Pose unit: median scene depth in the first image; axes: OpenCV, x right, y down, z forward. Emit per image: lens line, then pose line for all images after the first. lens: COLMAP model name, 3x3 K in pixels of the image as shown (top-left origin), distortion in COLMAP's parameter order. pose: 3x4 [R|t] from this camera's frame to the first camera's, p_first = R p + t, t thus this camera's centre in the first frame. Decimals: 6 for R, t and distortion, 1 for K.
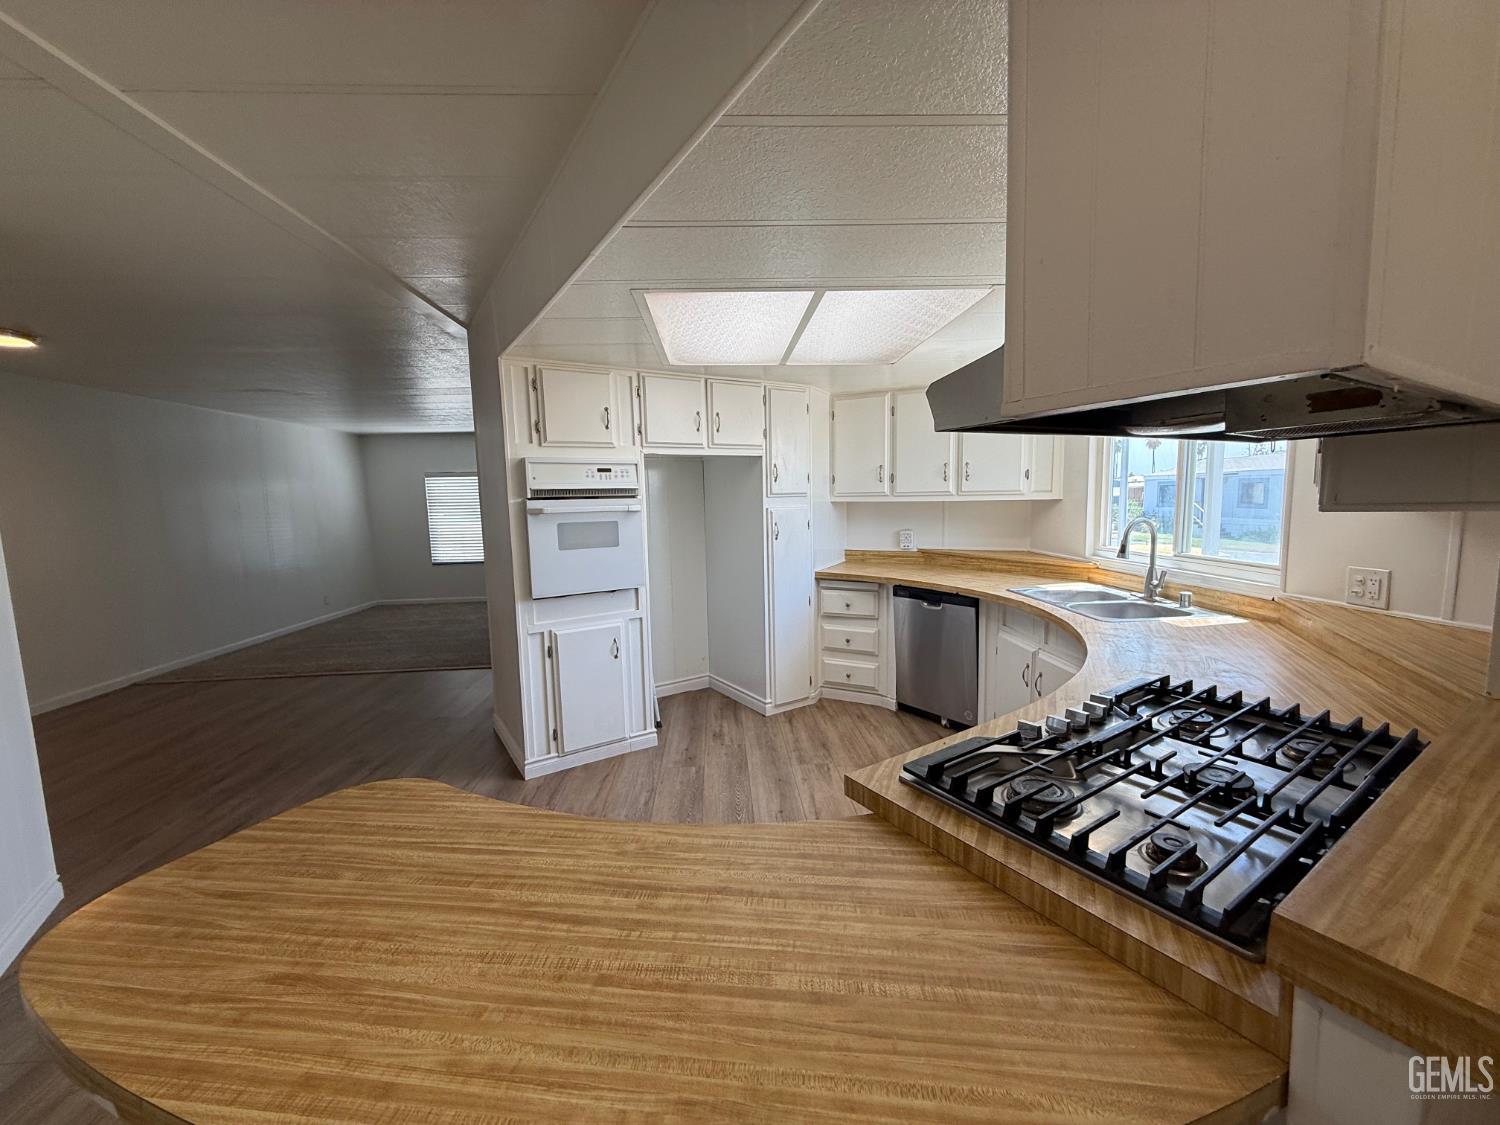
lens RADIAL K [[598.8, 0, 744.6], [0, 598.8, 561.4], [0, 0, 1]] dist [0.001240, -0.000208]
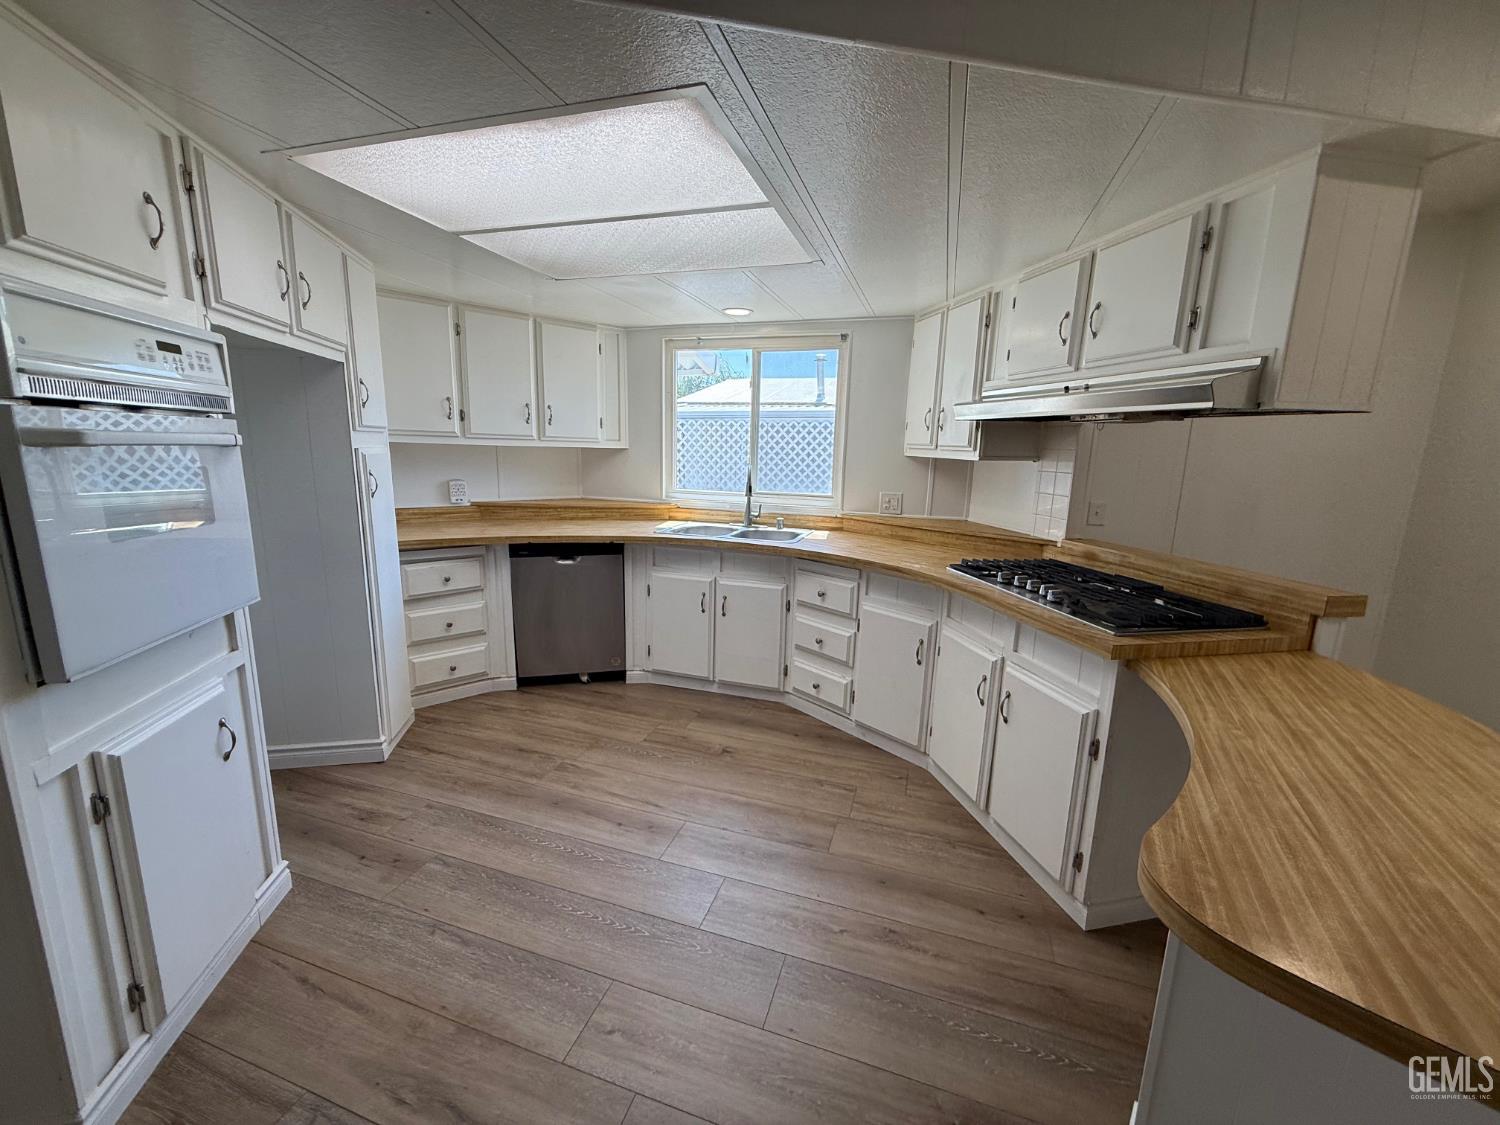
lens RADIAL K [[598.8, 0, 744.6], [0, 598.8, 561.4], [0, 0, 1]] dist [0.001240, -0.000208]
pose [[0.359986, -0.143296, 0.921887, -0.467639], [0.068604, 0.989525, 0.127020, -0.024907], [-0.930432, 0.017520, 0.366046, 0.428559]]
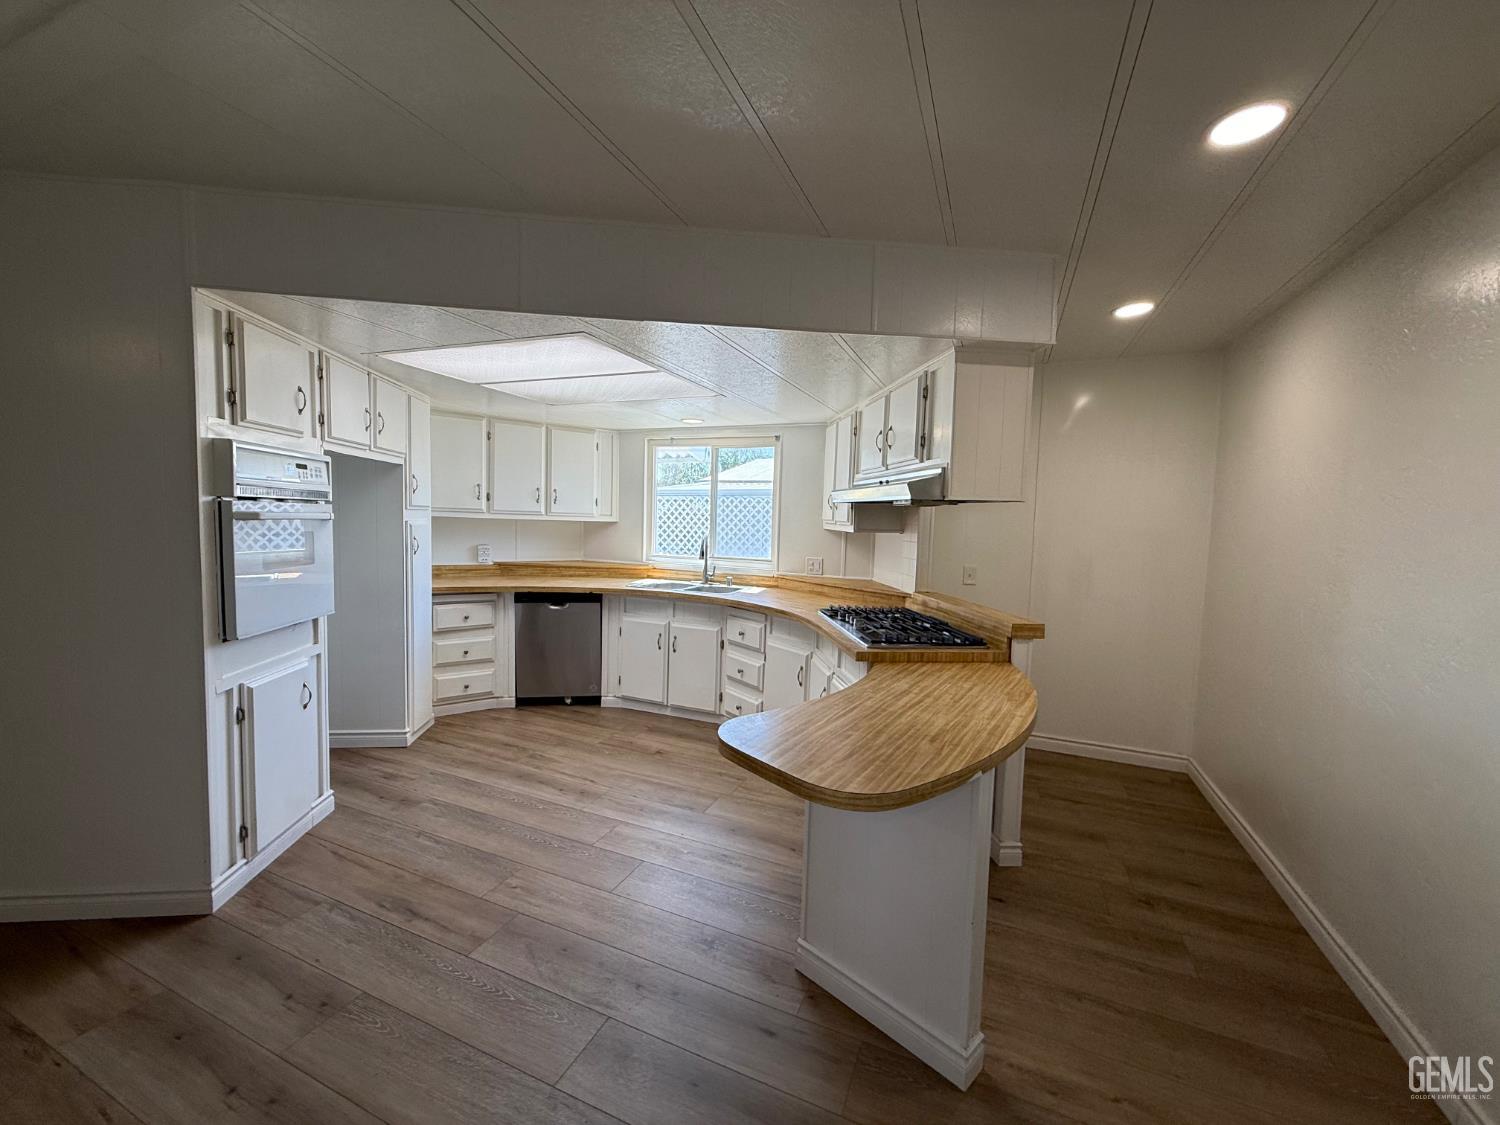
lens RADIAL K [[598.8, 0, 744.6], [0, 598.8, 561.4], [0, 0, 1]] dist [0.001240, -0.000208]
pose [[0.440280, -0.027612, 0.897436, -0.635464], [0.058044, 0.998312, 0.002240, 0.002875], [-0.895983, 0.051104, 0.441139, 0.133731]]
